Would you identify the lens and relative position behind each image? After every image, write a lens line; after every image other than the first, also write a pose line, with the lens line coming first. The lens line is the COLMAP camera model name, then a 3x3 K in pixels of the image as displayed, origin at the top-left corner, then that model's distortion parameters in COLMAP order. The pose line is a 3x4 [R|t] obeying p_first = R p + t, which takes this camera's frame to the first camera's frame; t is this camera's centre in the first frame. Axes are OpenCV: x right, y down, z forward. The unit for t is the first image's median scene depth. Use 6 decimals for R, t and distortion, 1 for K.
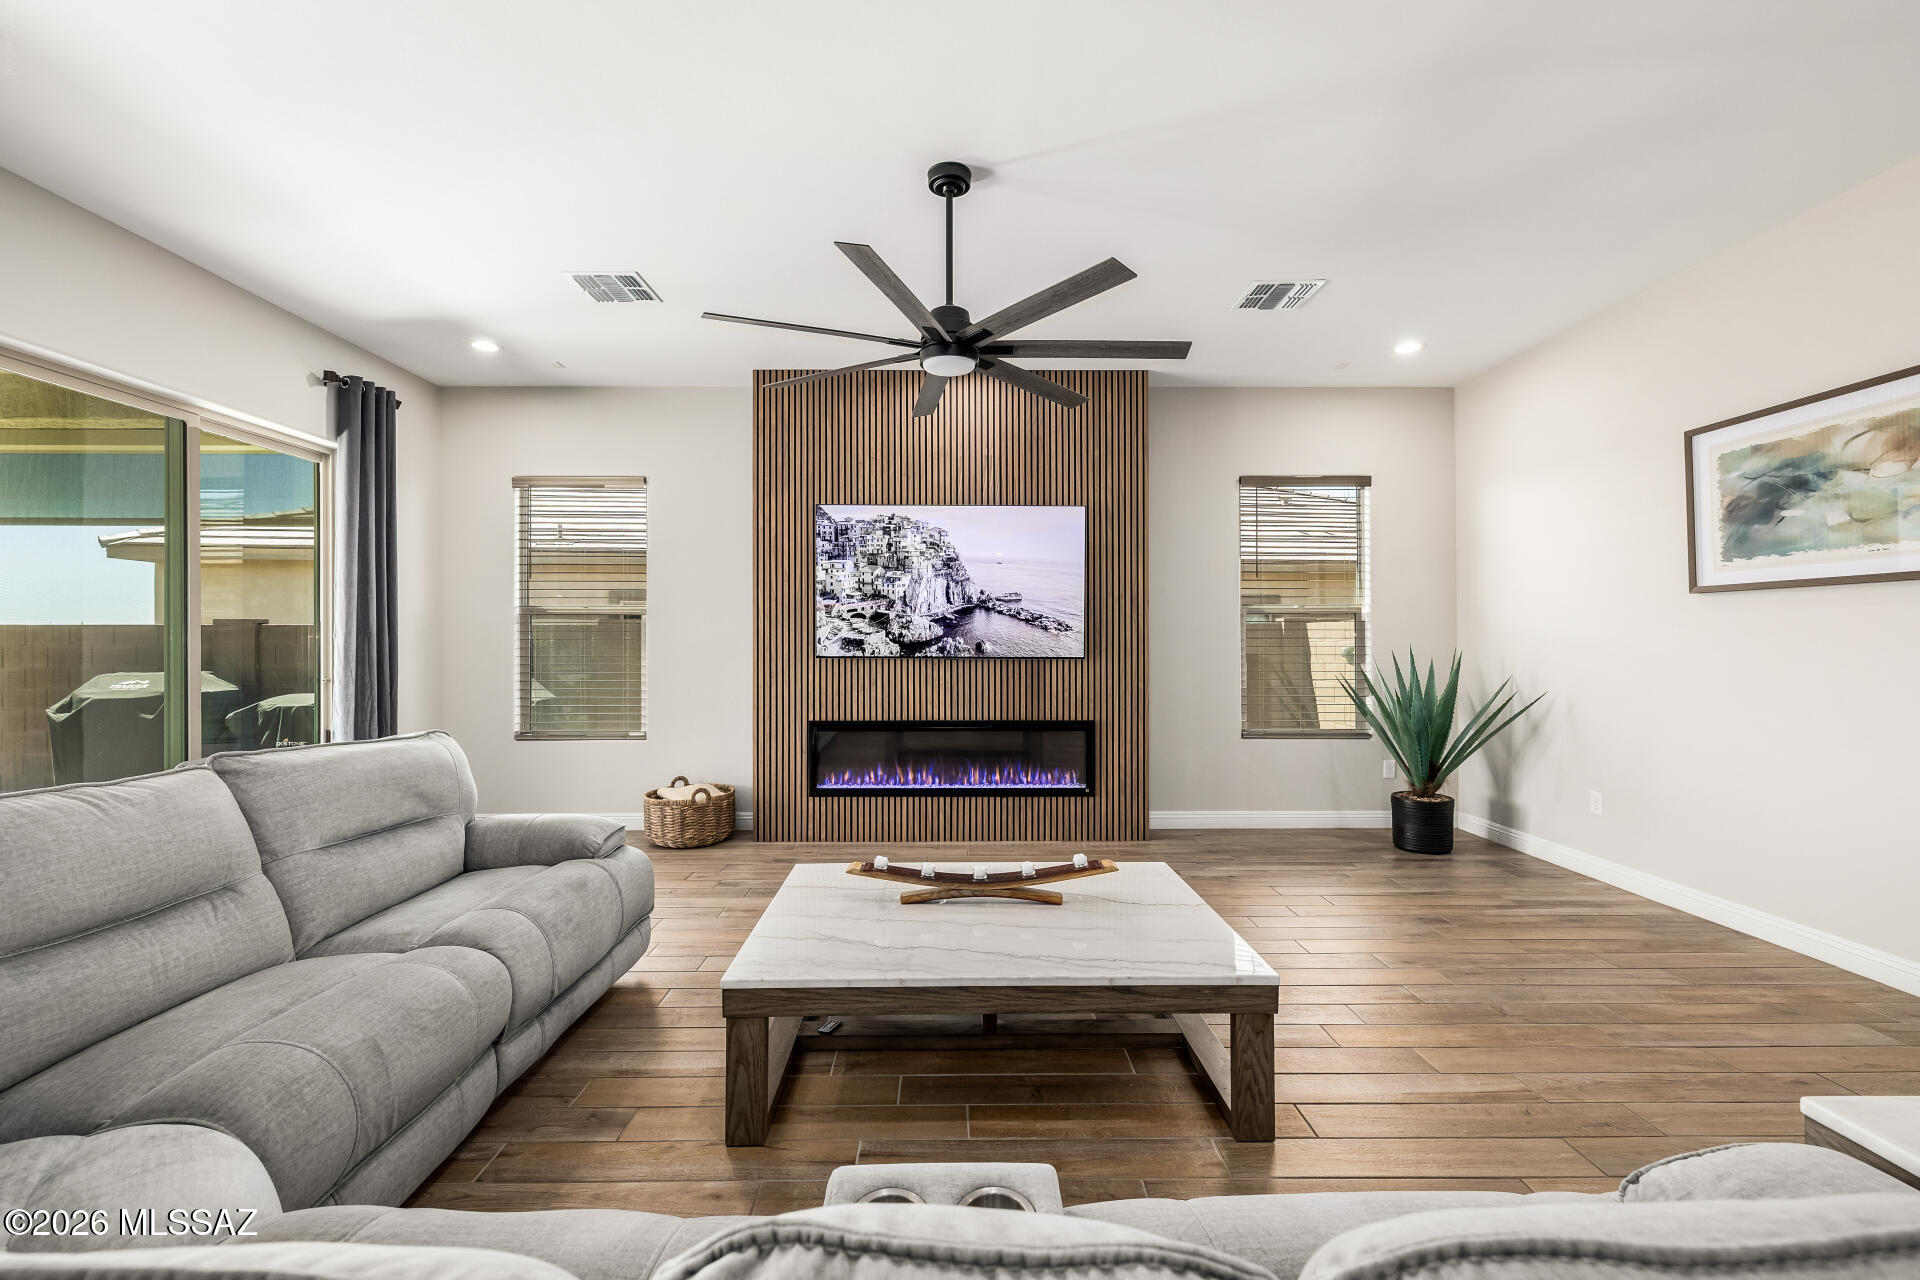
lens RADIAL K [[816.8, 0, 955.7], [0, 816.8, 635.2], [0, 0, 1]] dist [0.001601, 0.000015]
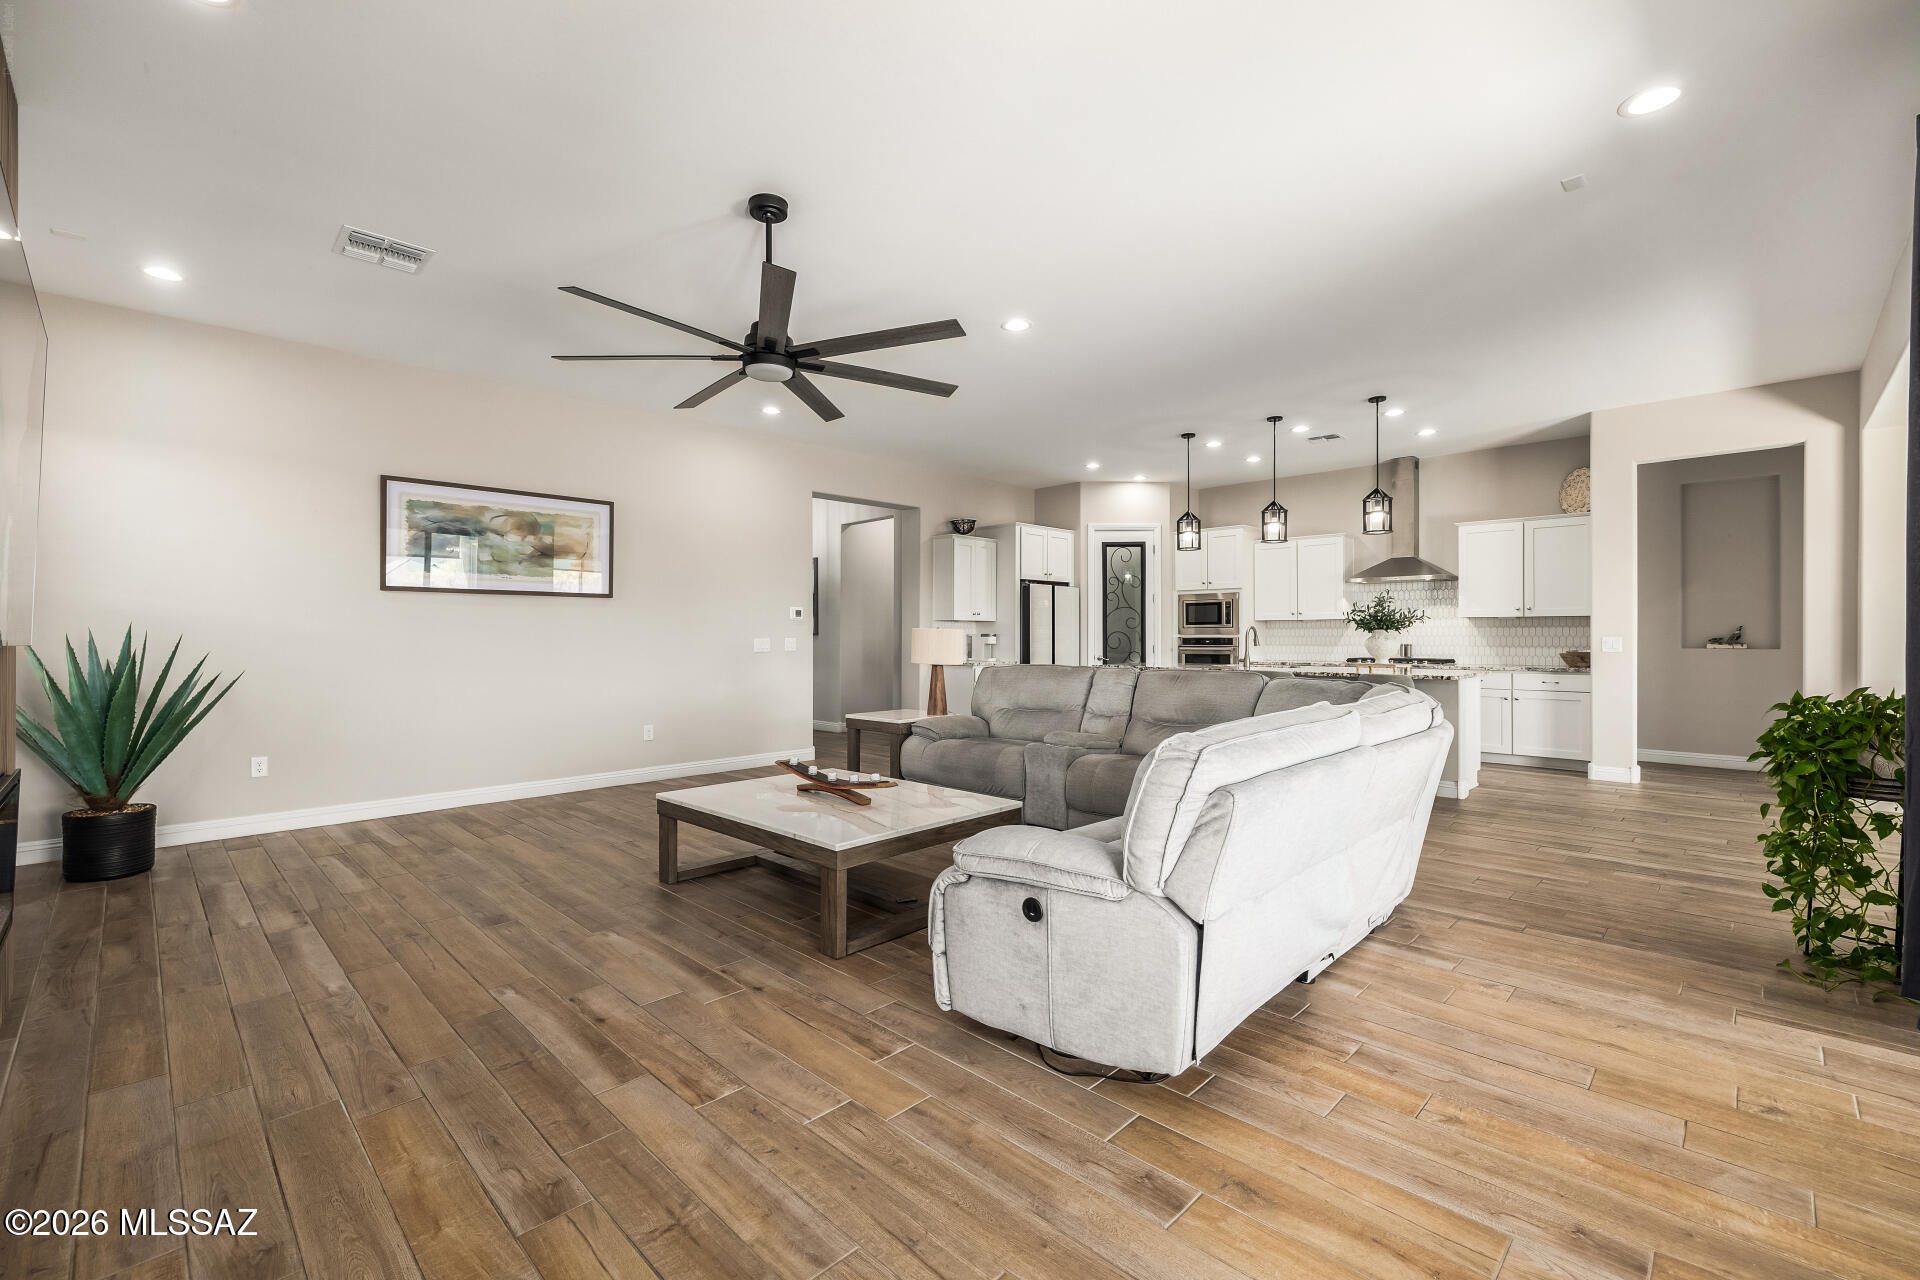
lens RADIAL K [[816.8, 0, 957.9], [0, 816.8, 638.6], [0, 0, 1]] dist [0.001601, 0.000015]
pose [[-0.708765, -0.002879, 0.705439, -0.621710], [-0.002707, 0.999995, 0.001361, 0.021571], [-0.705439, -0.000945, -0.708770, 1.004762]]
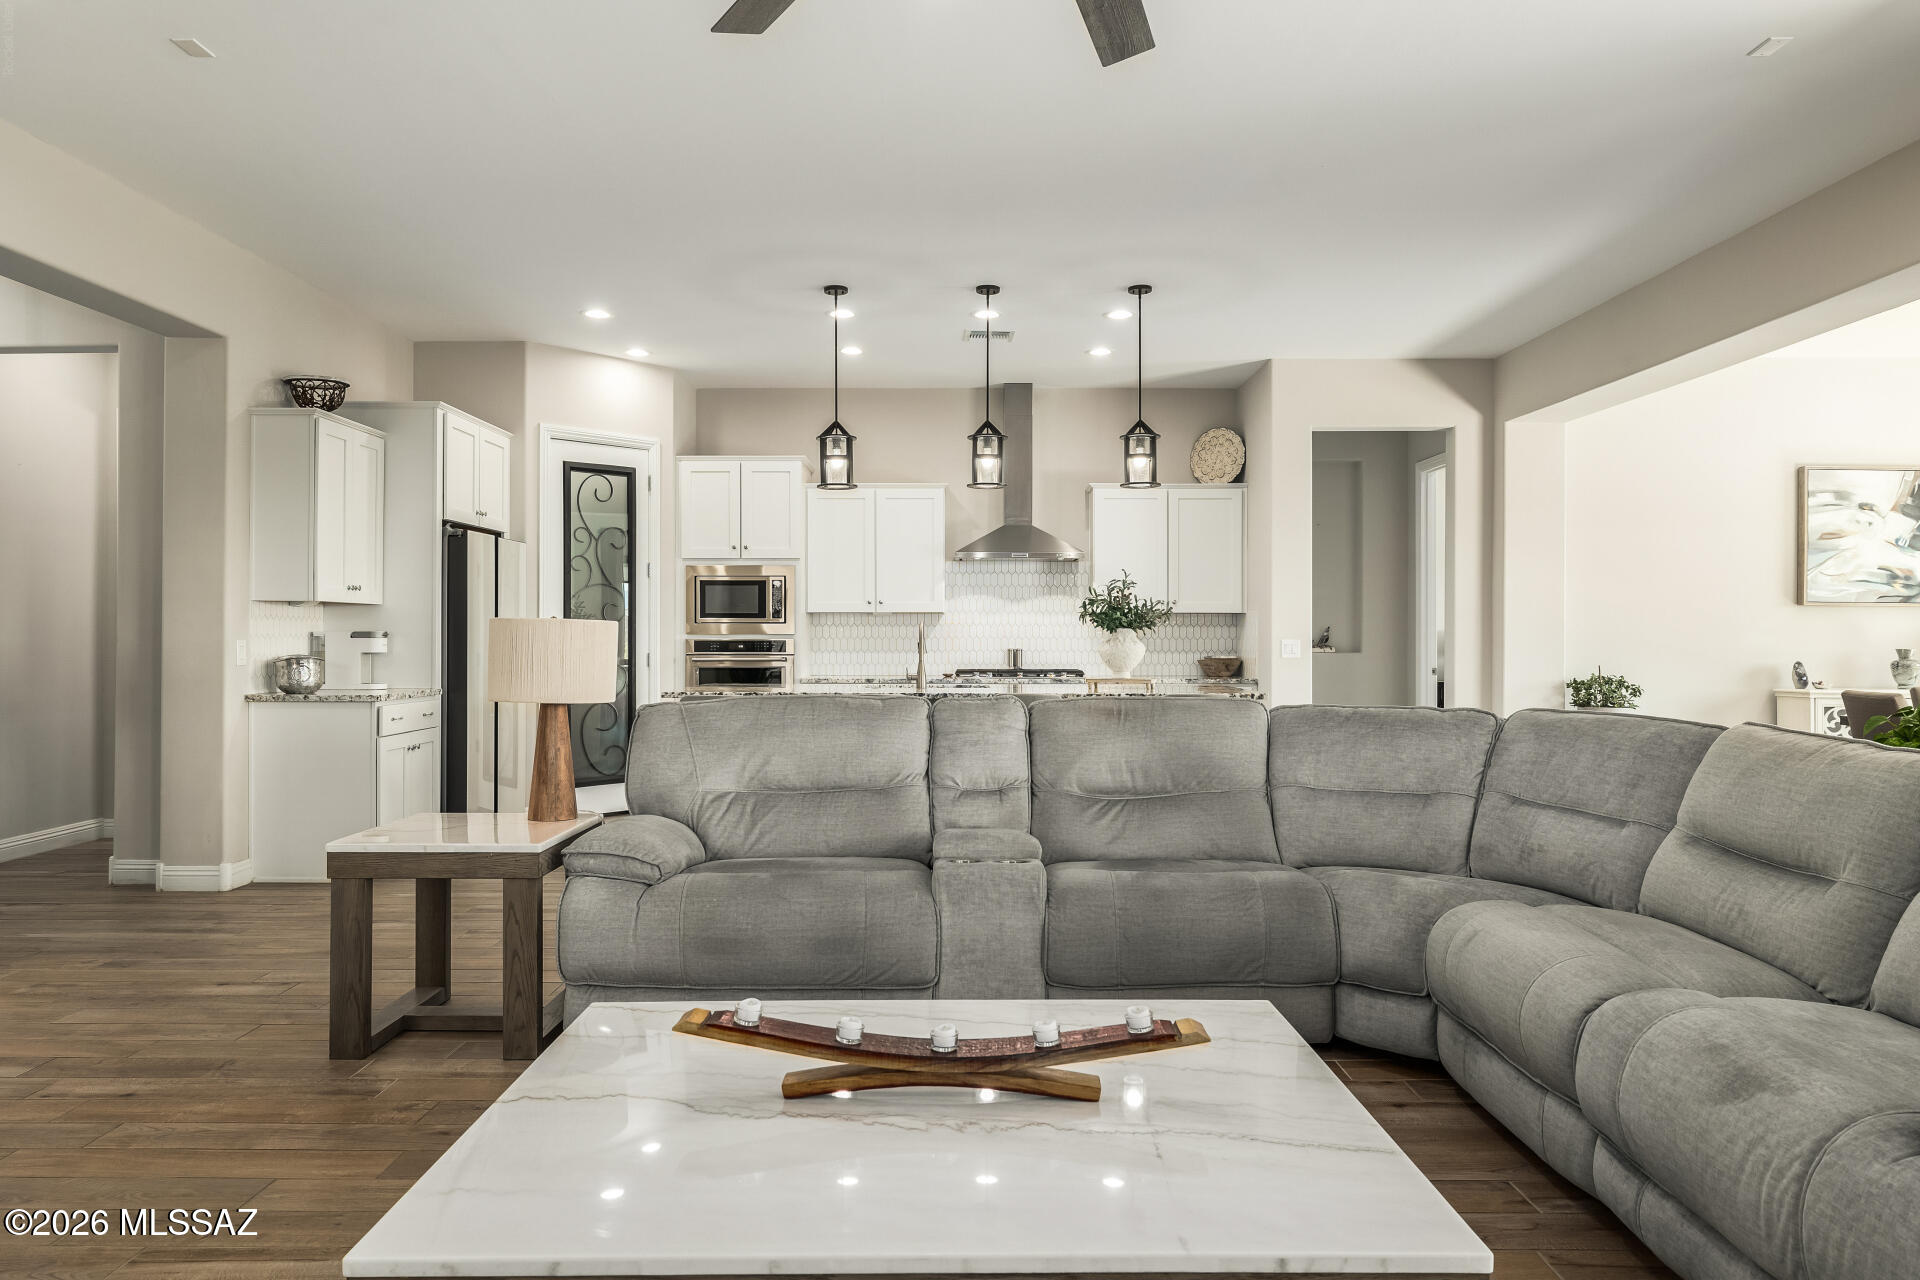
lens RADIAL K [[1242.5, 0, 969.8], [0, 1242.5, 632.4], [0, 0, 1]] dist [-0.001062, 0.008831]
pose [[-0.999993, -0.002778, 0.002439, 0.000517], [-0.002794, 0.999976, -0.006404, 0.020345], [-0.002421, -0.006411, -0.999977, 0.958623]]
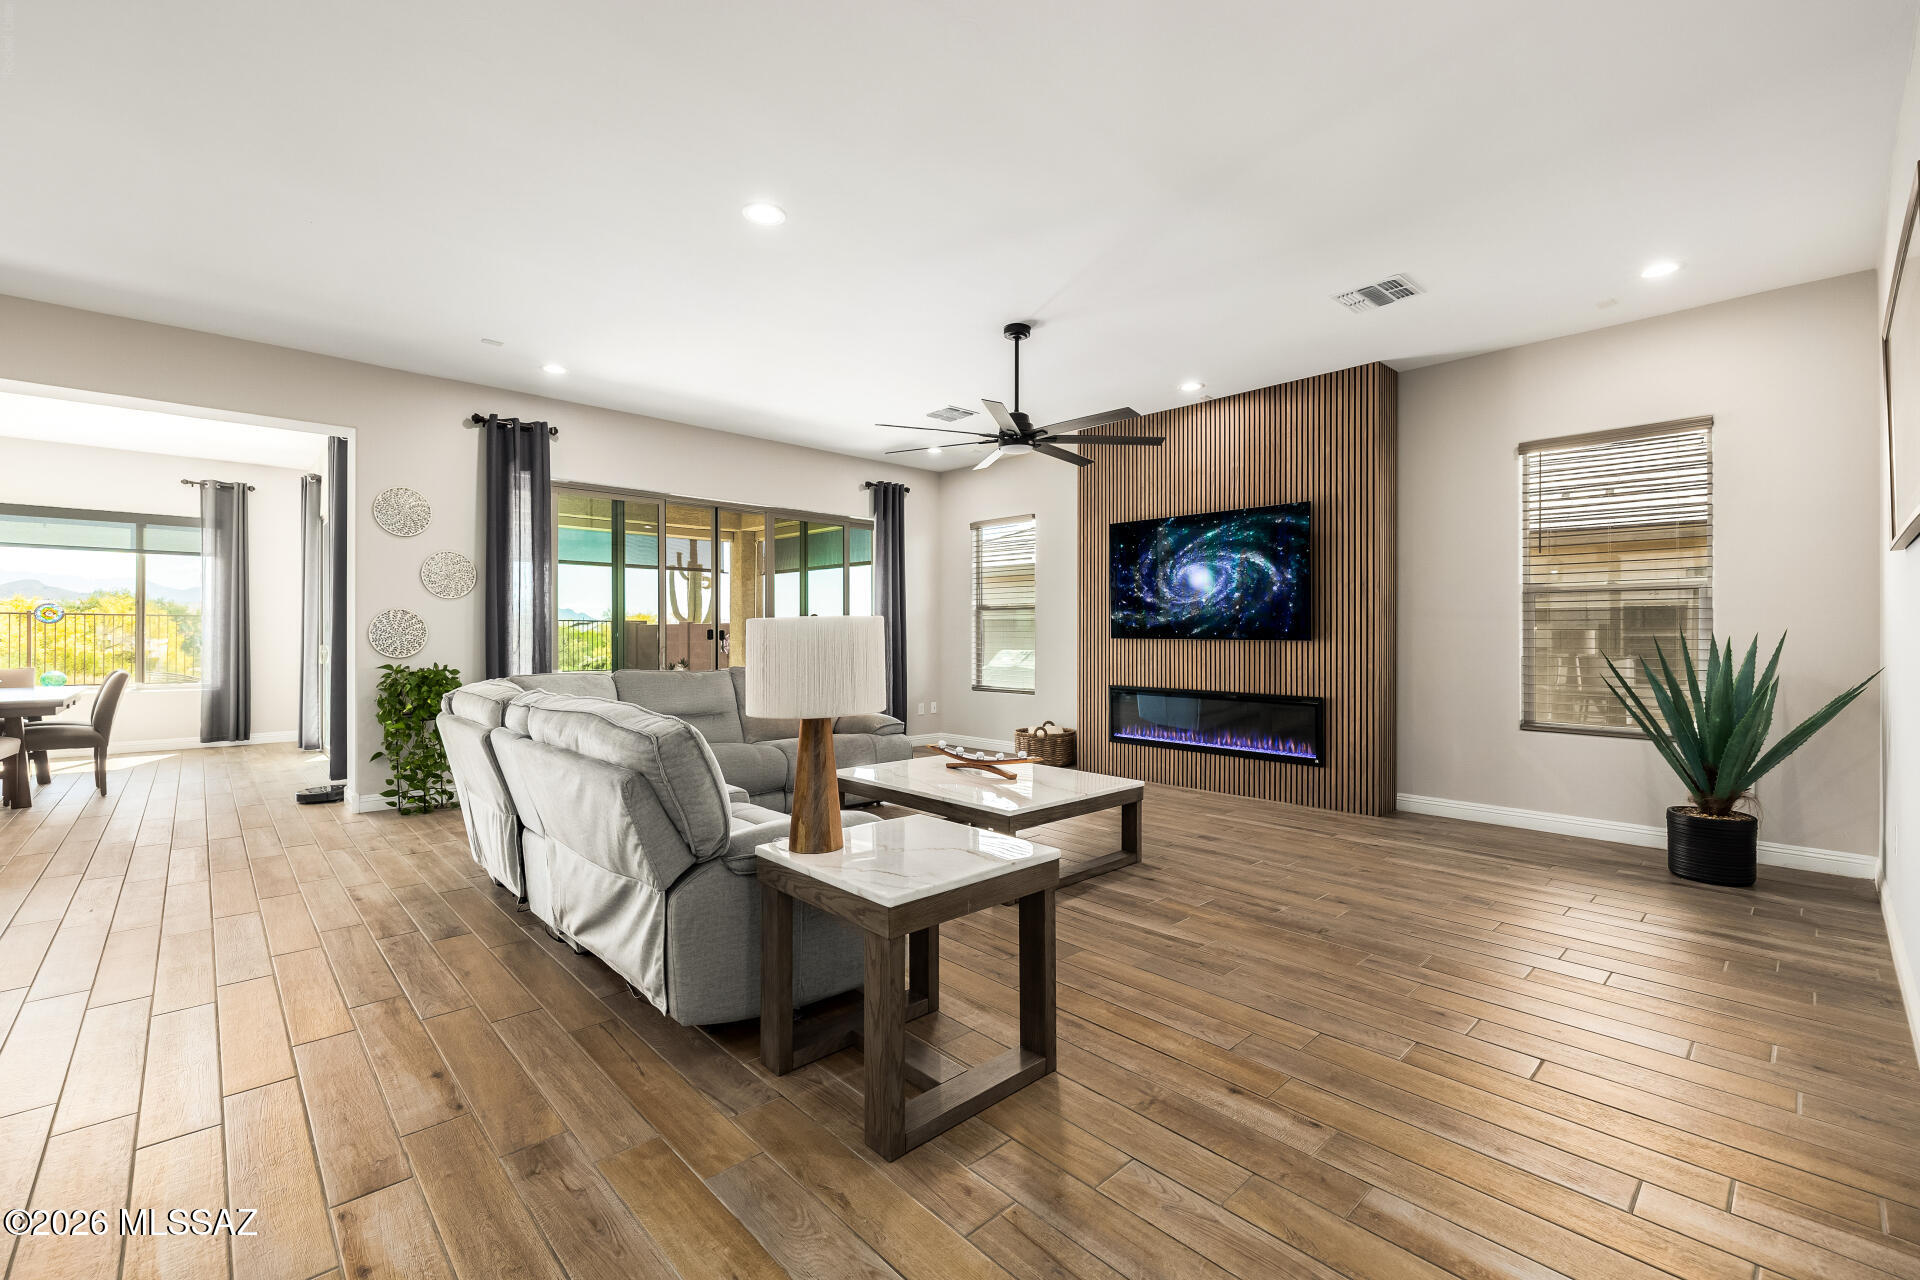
lens RADIAL K [[816.8, 0, 923.1], [0, 816.8, 626.9], [0, 0, 1]] dist [0.001601, 0.000015]
pose [[0.657610, -0.005560, -0.753338, 0.670924], [0.005384, 0.999982, -0.002680, 0.011949], [0.753339, -0.002293, 0.657628, -0.118903]]
